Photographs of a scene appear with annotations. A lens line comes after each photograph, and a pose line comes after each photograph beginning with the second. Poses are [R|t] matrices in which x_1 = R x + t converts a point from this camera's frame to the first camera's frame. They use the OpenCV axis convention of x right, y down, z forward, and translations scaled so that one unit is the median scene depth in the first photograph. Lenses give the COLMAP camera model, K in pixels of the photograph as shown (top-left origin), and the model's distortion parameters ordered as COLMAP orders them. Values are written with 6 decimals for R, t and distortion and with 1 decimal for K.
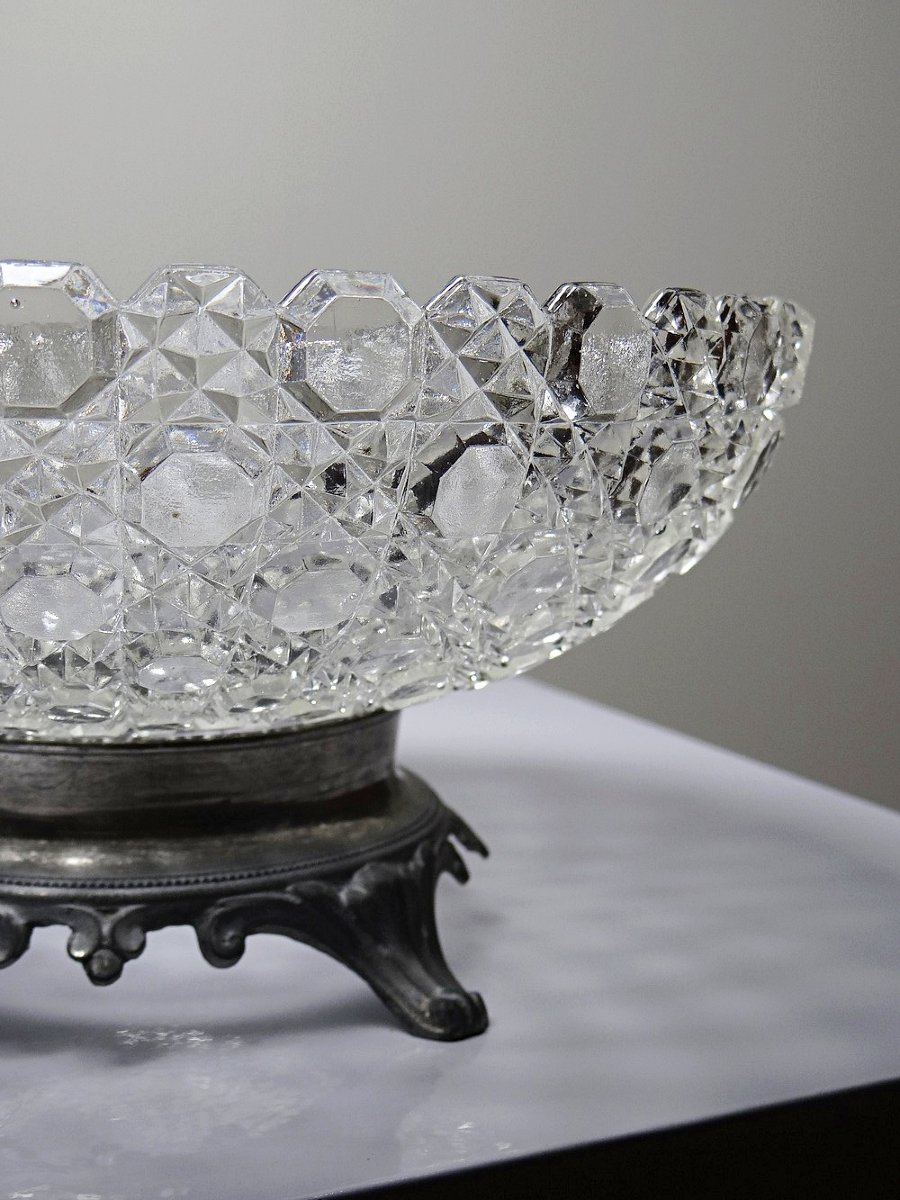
lens RADIAL K [[1703.1, 0, 450.0], [0, 1703.1, 600.0], [0, 0, 1]] dist [-0.016575, 0.031183]
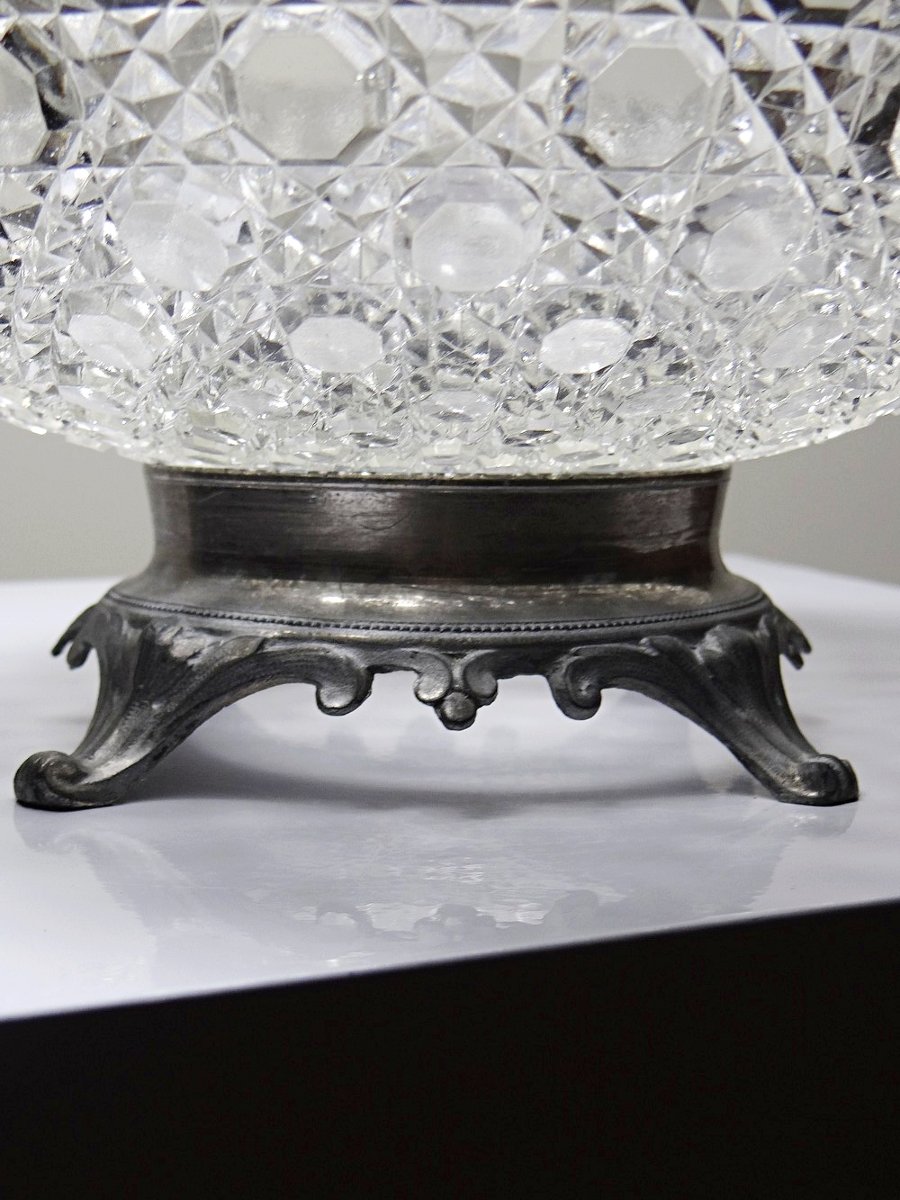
lens RADIAL K [[1703.1, 0, 450.0], [0, 1703.1, 600.0], [0, 0, 1]] dist [-0.016575, 0.031183]
pose [[0.998637, 0.001874, -0.052156, -0.153974], [-0.001670, 0.999991, 0.003952, 0.147185], [0.052163, -0.003859, 0.998631, 0.082723]]
